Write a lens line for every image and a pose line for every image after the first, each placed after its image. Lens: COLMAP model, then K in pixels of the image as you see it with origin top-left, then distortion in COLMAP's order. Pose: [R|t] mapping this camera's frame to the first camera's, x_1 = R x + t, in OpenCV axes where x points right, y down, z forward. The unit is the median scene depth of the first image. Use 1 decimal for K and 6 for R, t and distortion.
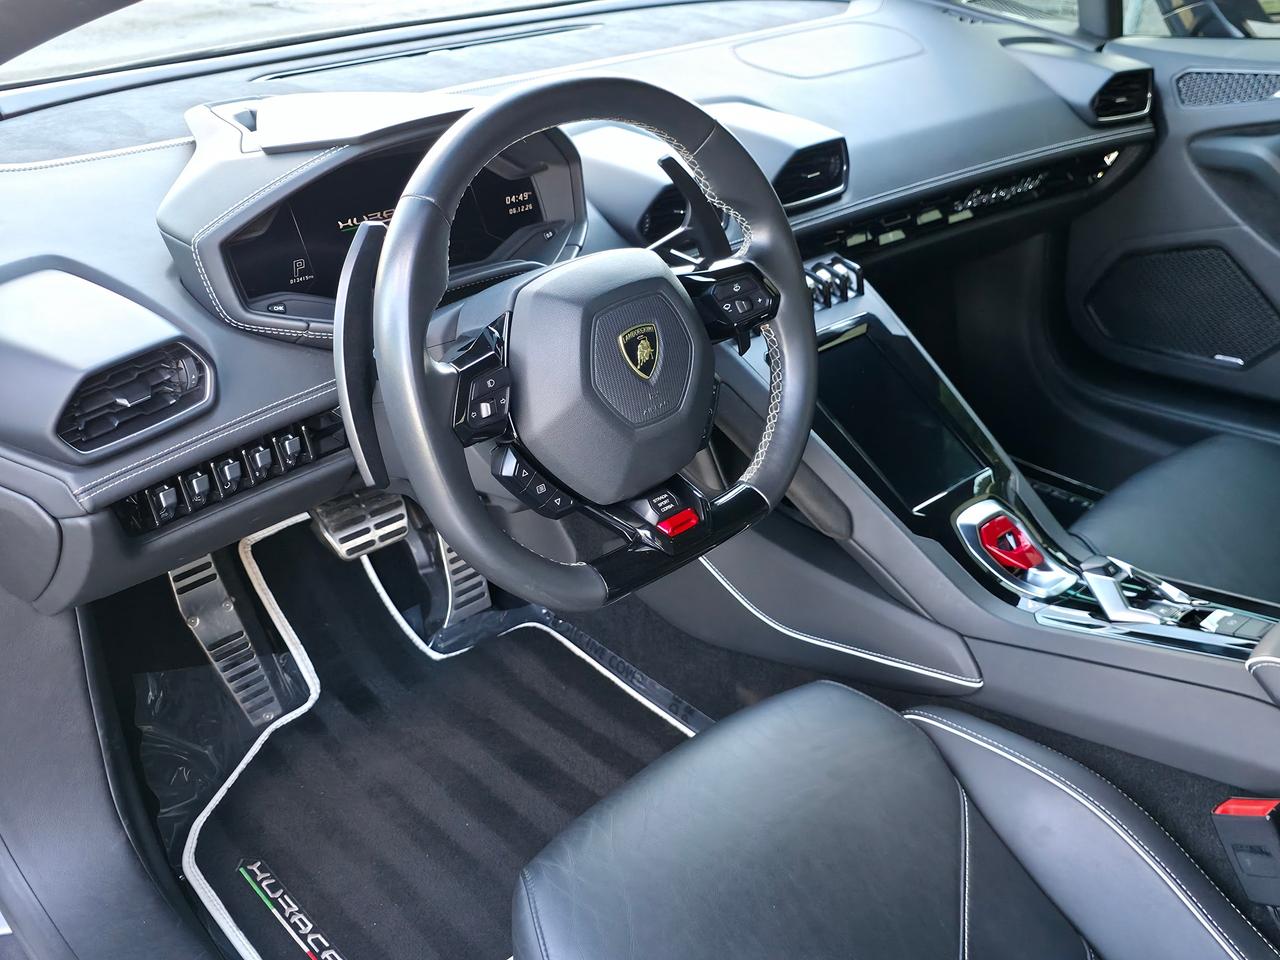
lens RADIAL K [[1286.2, 0, 660.7], [0, 1286.2, 476.8], [0, 0, 1]] dist [0.113585, -0.372637]
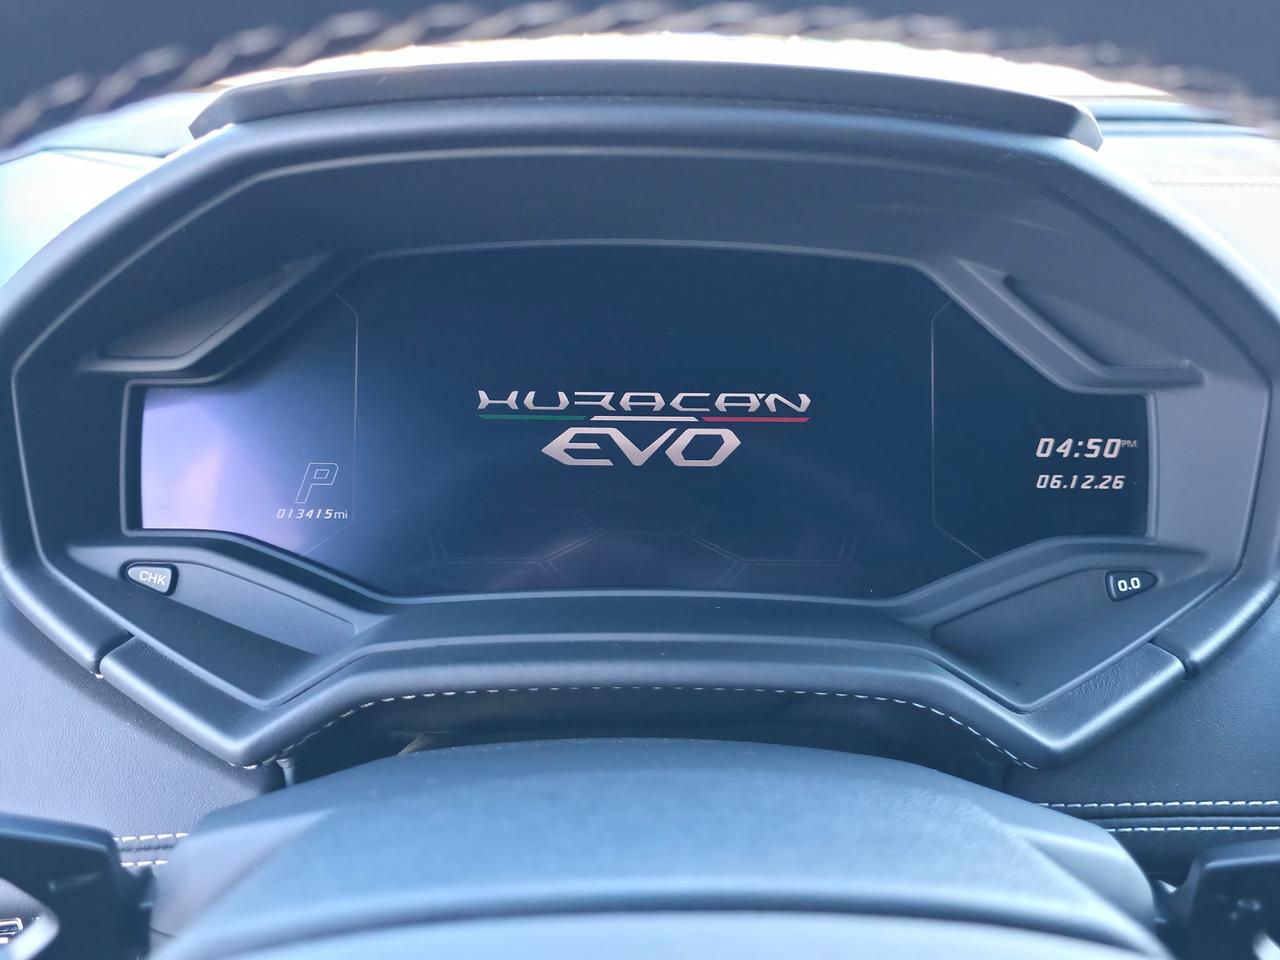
lens RADIAL K [[1286.2, 0, 660.7], [0, 1286.2, 476.8], [0, 0, 1]] dist [0.113585, -0.372637]
pose [[0.737670, 0.256469, -0.624554, 0.020620], [-0.335637, 0.941942, -0.009623, -0.202430], [0.585826, 0.216722, 0.780923, 0.814173]]
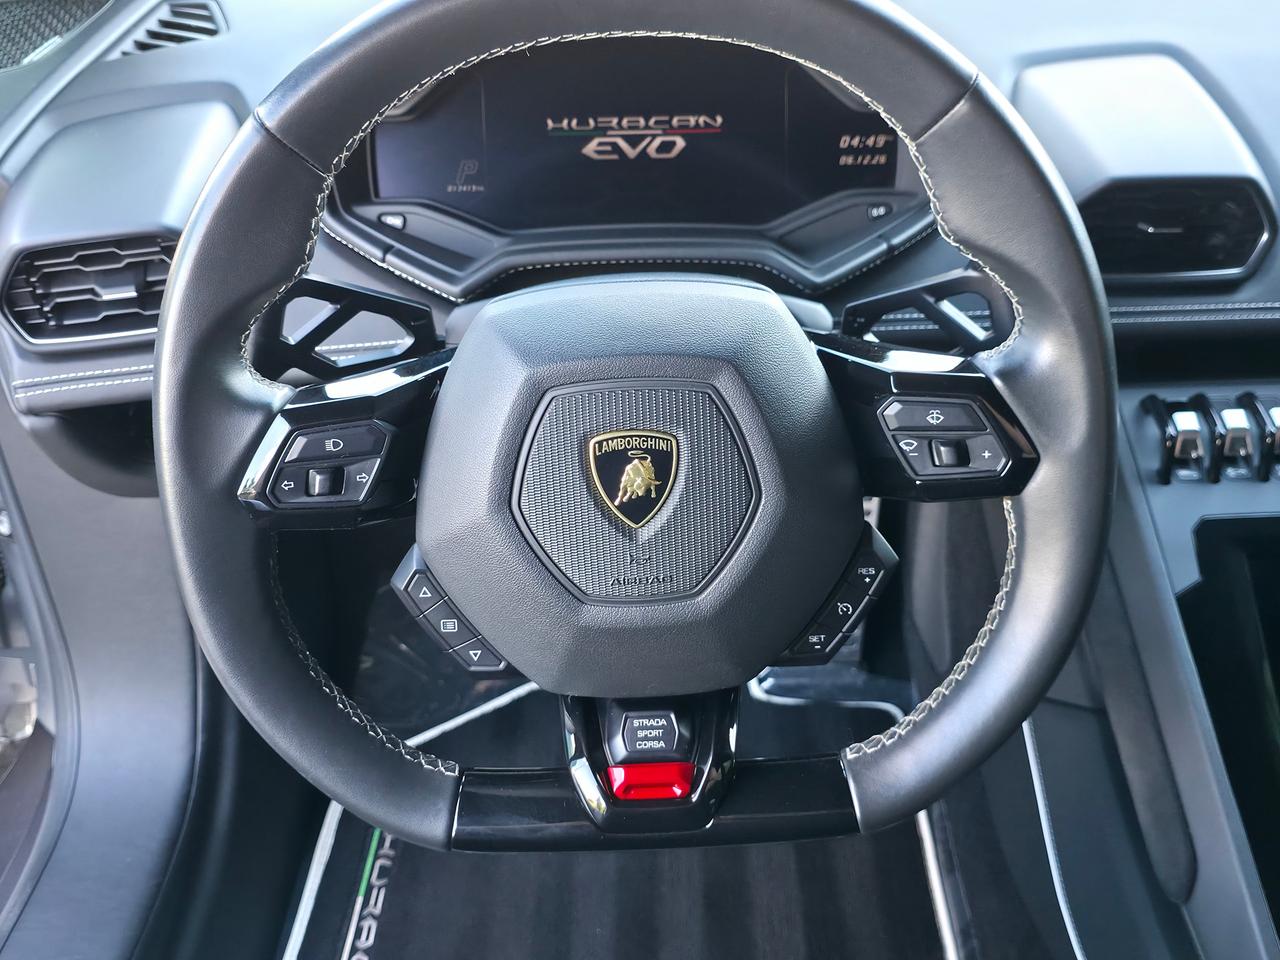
lens RADIAL K [[1286.2, 0, 660.7], [0, 1286.2, 476.8], [0, 0, 1]] dist [0.113585, -0.372637]
pose [[0.734249, 0.373390, -0.566973, 0.276159], [-0.309867, 0.927416, 0.209478, -0.197856], [0.604037, 0.021877, 0.796656, 0.532059]]
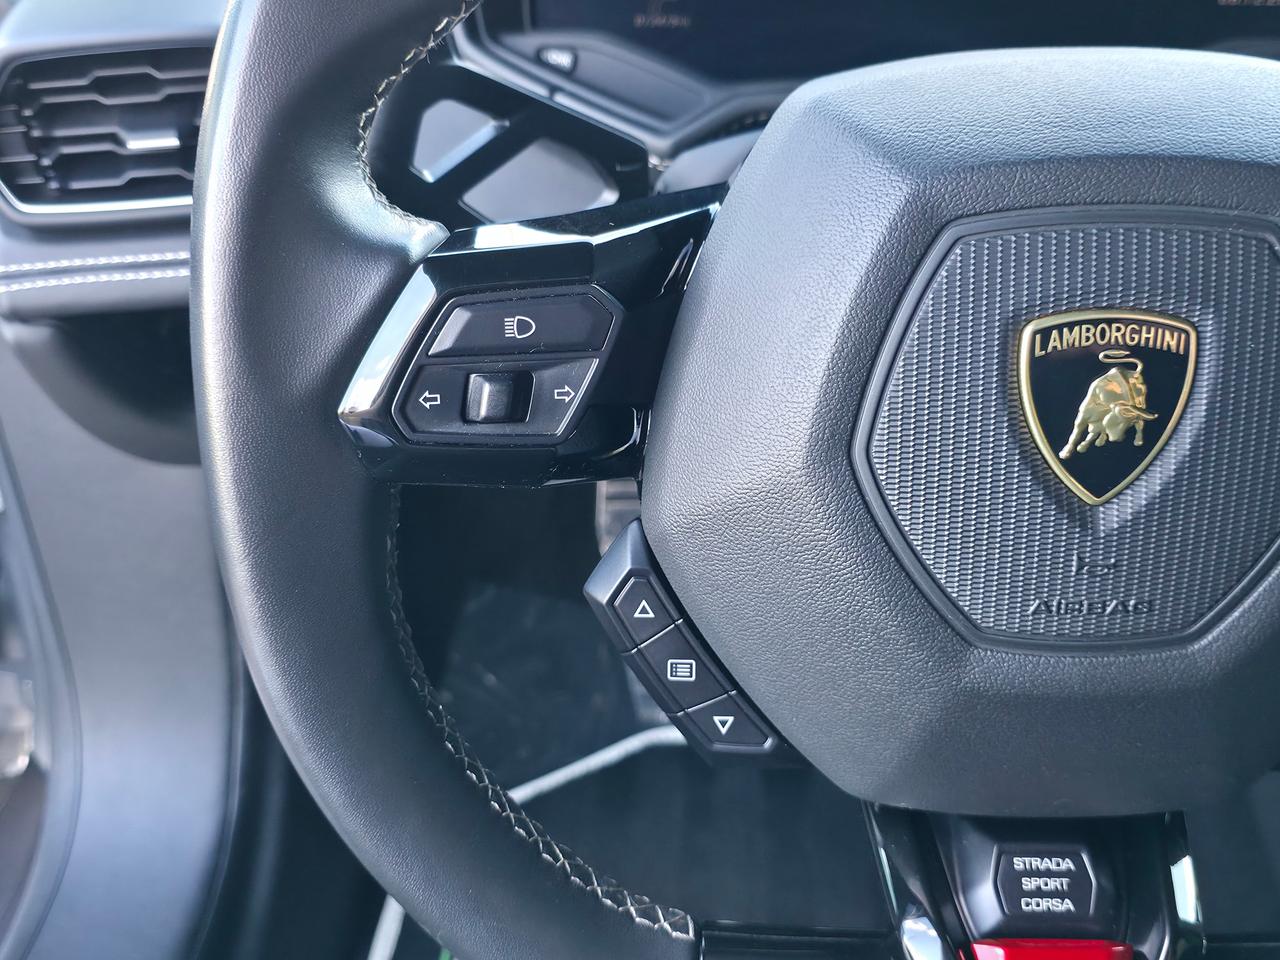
lens RADIAL K [[1306.0, 0, 657.6], [0, 1306.0, 480.6], [0, 0, 1]] dist [0.108654, -0.385639]
pose [[0.697891, 0.392252, -0.599238, 0.086835], [-0.341229, 0.917727, 0.203323, -0.099163], [0.629691, 0.062580, 0.774321, 0.666164]]
